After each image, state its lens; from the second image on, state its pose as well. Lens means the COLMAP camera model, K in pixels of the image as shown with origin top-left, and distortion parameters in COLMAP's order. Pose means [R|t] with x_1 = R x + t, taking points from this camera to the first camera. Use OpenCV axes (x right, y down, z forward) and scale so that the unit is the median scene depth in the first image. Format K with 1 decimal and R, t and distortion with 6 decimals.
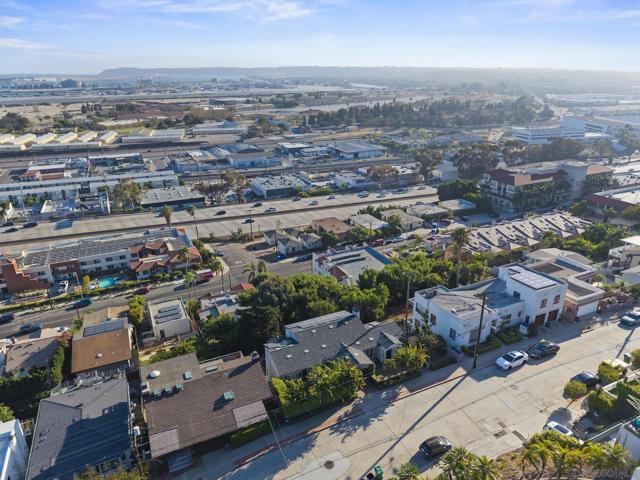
lens RADIAL K [[426.4, 0, 318.6], [0, 426.4, 239.6], [0, 0, 1]] dist [0.043415, -0.060746]
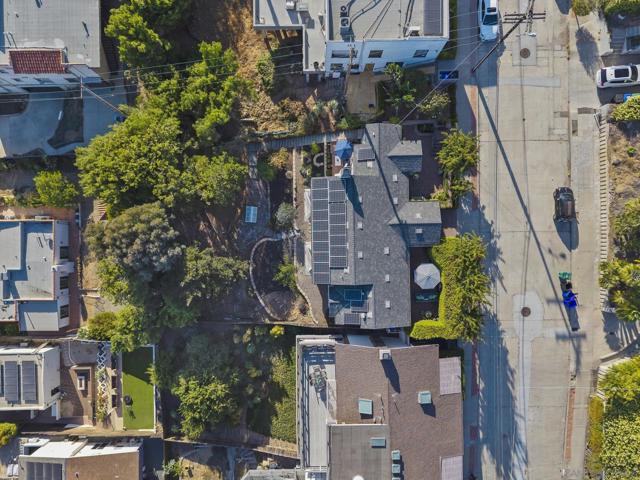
lens RADIAL K [[426.4, 0, 318.6], [0, 426.4, 239.6], [0, 0, 1]] dist [0.043415, -0.060746]
pose [[0.412375, -0.910933, 0.012213, -0.008145], [0.327119, 0.160571, 0.931241, -0.142291], [-0.850259, -0.380025, 0.364199, 0.274364]]
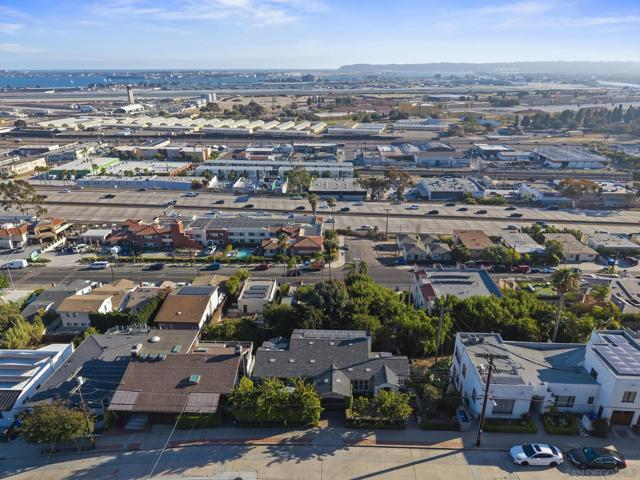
lens RADIAL K [[426.4, 0, 318.6], [0, 426.4, 239.6], [0, 0, 1]] dist [0.043415, -0.060746]
pose [[0.883130, 0.174735, -0.435373, 0.124080], [-0.171139, 0.984086, 0.047812, -0.018769], [0.436799, 0.032285, 0.898979, 0.052171]]
